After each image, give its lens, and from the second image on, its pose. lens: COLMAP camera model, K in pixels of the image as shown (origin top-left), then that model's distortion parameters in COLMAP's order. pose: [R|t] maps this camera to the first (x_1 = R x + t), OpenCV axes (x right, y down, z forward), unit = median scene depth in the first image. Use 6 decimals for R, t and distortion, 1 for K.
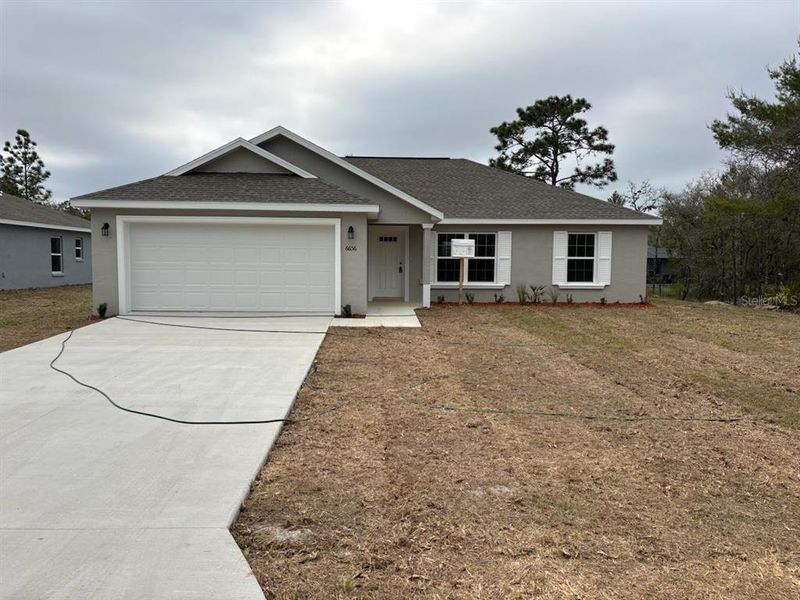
lens RADIAL K [[606.3, 0, 397.6], [0, 606.3, 306.1], [0, 0, 1]] dist [0.073778, -0.079263]
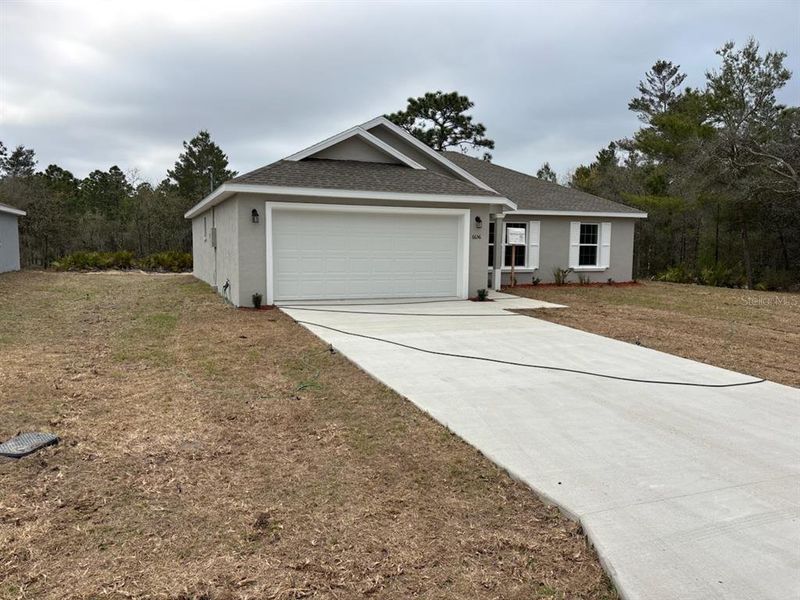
lens RADIAL K [[606.3, 0, 397.6], [0, 606.3, 306.1], [0, 0, 1]] dist [0.073778, -0.079263]
pose [[0.938841, -0.032744, 0.342789, -0.452306], [0.022560, 0.999179, 0.033656, -0.008995], [-0.343610, -0.023864, 0.938809, 0.022284]]
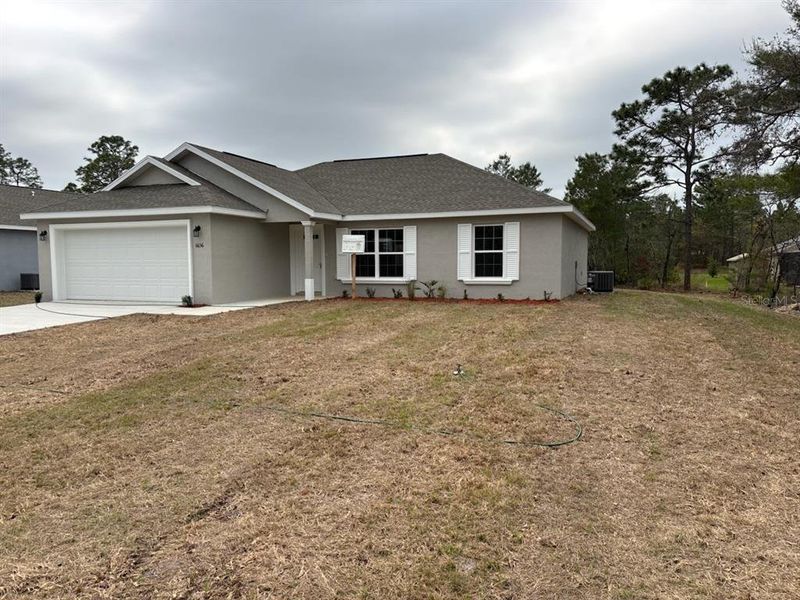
lens RADIAL K [[606.3, 0, 397.6], [0, 606.3, 306.1], [0, 0, 1]] dist [0.073778, -0.079263]
pose [[0.913876, 0.016318, -0.405665, 0.555902], [-0.017710, 0.999843, 0.000323, 0.007418], [0.405607, 0.006889, 0.914022, 0.090612]]
